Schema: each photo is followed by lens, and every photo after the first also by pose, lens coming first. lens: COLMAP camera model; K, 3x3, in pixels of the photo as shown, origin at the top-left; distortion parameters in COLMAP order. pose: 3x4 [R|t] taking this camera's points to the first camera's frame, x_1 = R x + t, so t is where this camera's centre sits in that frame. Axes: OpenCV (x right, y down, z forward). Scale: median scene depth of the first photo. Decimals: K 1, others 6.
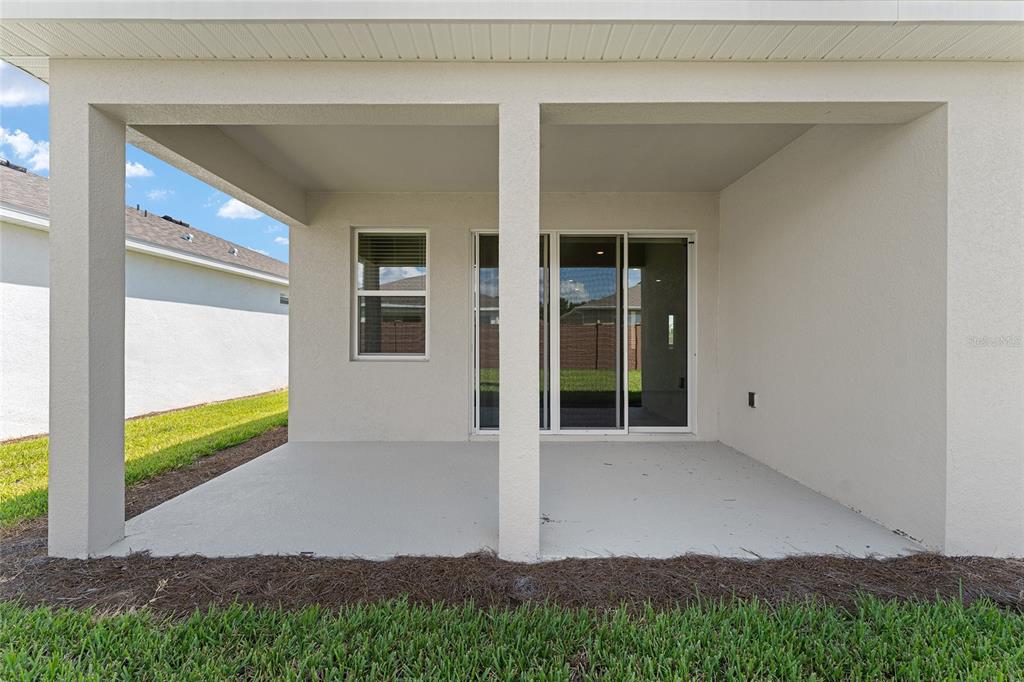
lens RADIAL K [[412.2, 0, 502.5], [0, 412.2, 337.7], [0, 0, 1]] dist [0.001743, -0.001029]
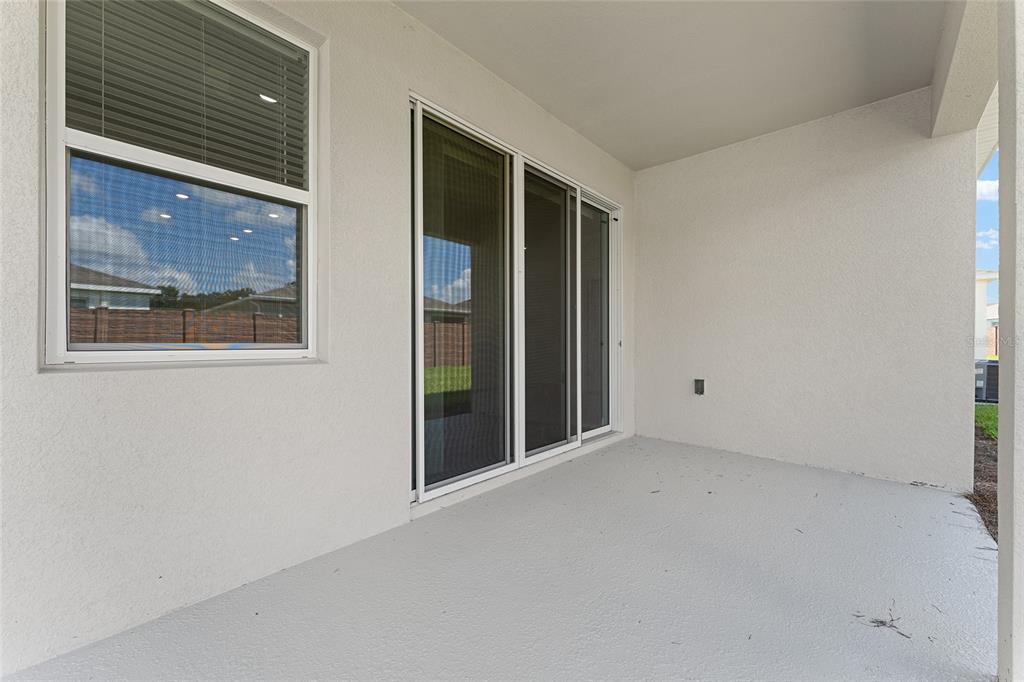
lens RADIAL K [[412.2, 0, 514.9], [0, 412.2, 341.6], [0, 0, 1]] dist [0.001743, -0.001029]
pose [[0.659755, 0.000502, 0.751481, -0.367750], [-0.004176, 0.999987, 0.002999, 0.033945], [-0.751469, -0.005117, 0.659748, 0.575198]]
